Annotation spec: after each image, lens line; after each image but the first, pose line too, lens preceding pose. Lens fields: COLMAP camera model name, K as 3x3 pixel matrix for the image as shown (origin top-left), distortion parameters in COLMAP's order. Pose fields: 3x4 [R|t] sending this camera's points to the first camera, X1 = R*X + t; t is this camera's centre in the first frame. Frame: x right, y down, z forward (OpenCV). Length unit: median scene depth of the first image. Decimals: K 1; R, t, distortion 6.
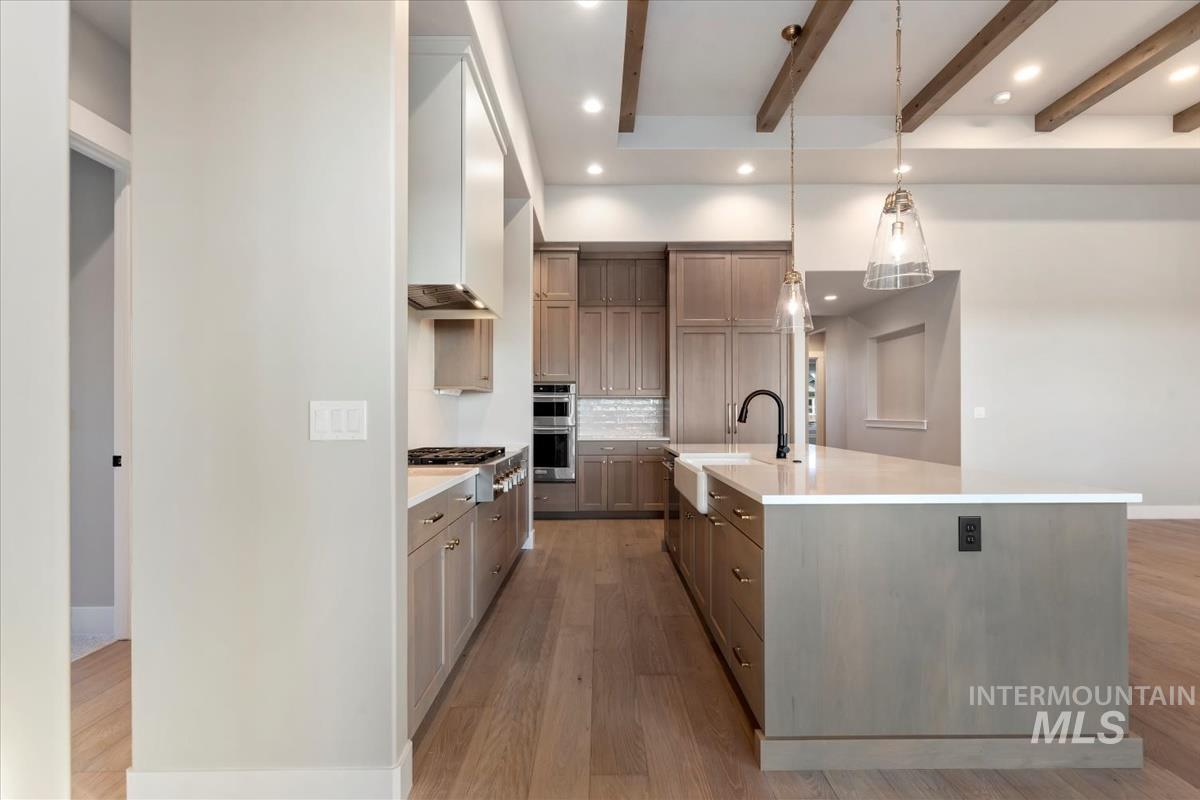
lens RADIAL K [[524.1, 0, 602.6], [0, 524.1, 412.3], [0, 0, 1]] dist [-0.000048, -0.000081]
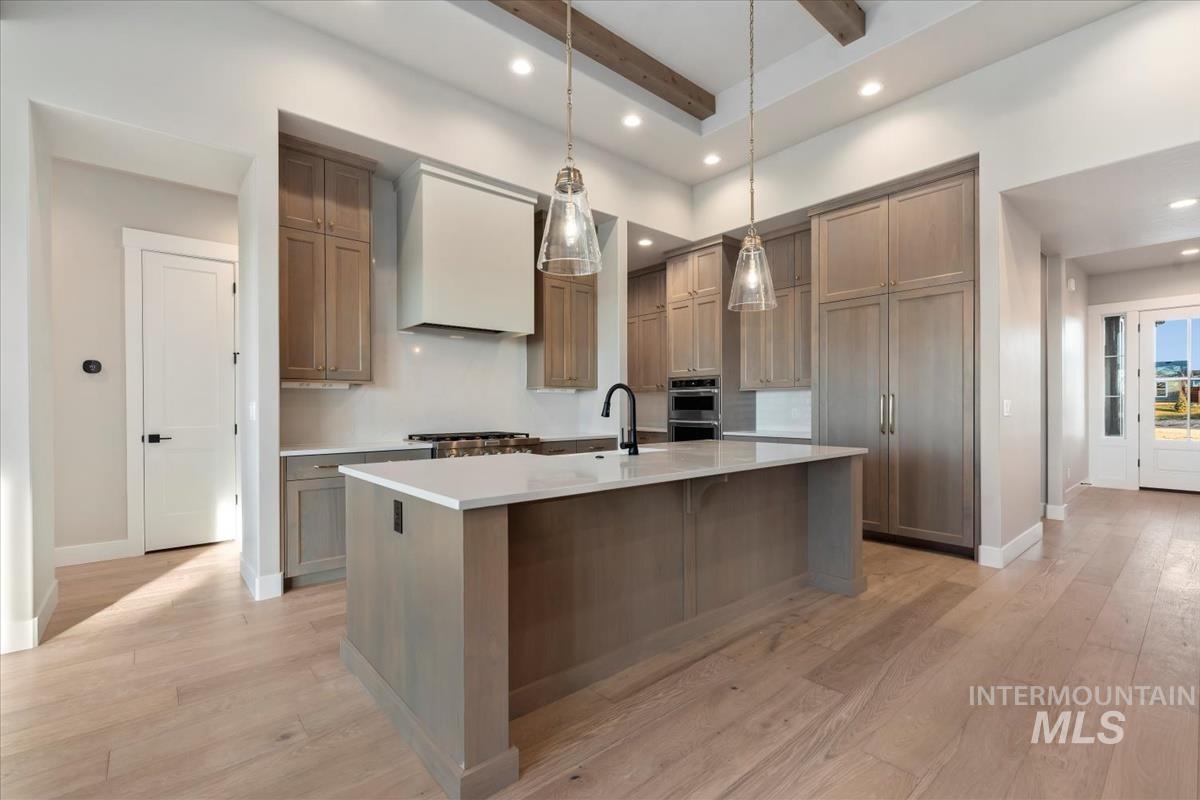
lens RADIAL K [[524.1, 0, 602.6], [0, 524.1, 412.3], [0, 0, 1]] dist [-0.000048, -0.000081]
pose [[0.651979, 0.007319, -0.758202, 0.557638], [0.002527, 0.999927, 0.011826, -0.000771], [0.758233, -0.009626, 0.651913, 0.184504]]
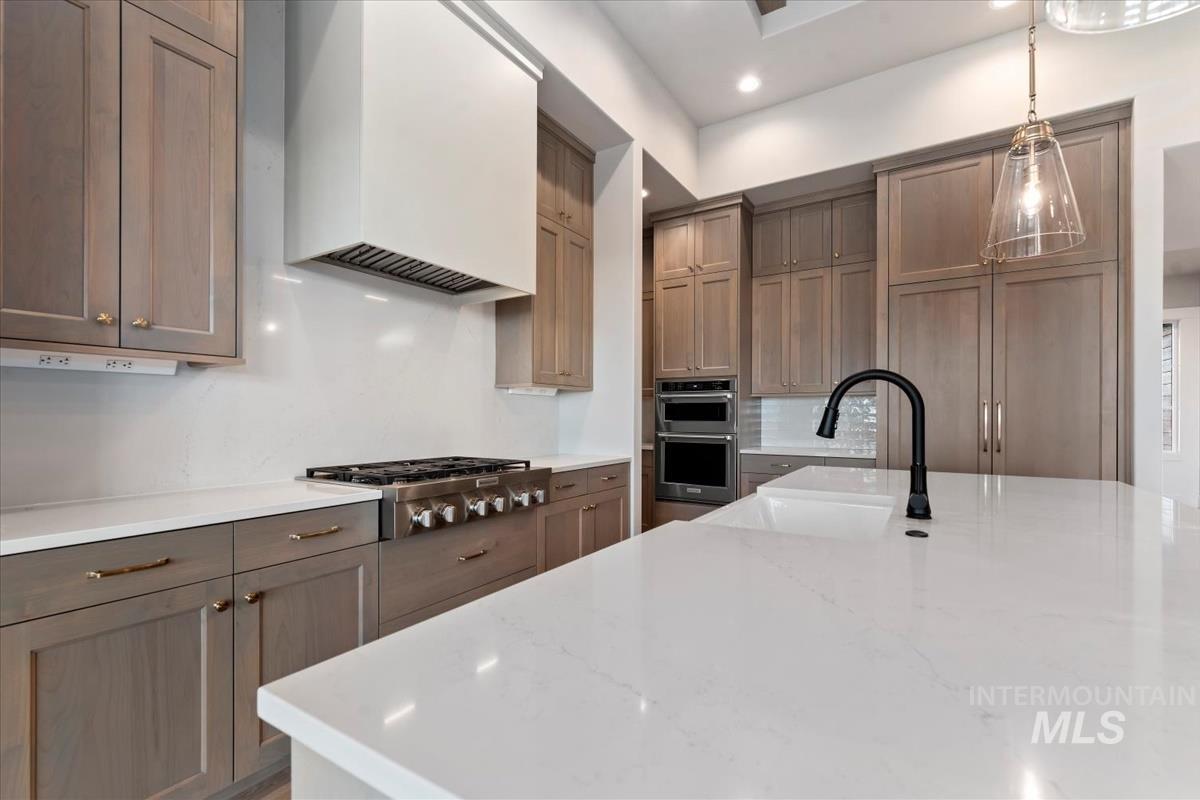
lens RADIAL K [[523.5, 0, 604.4], [0, 523.5, 415.3], [0, 0, 1]] dist [-0.000374, -0.000162]
pose [[0.844114, 0.003422, -0.536153, 0.193252], [-0.003815, 0.999993, 0.000376, -0.000678], [0.536150, 0.001728, 0.844121, 0.255511]]
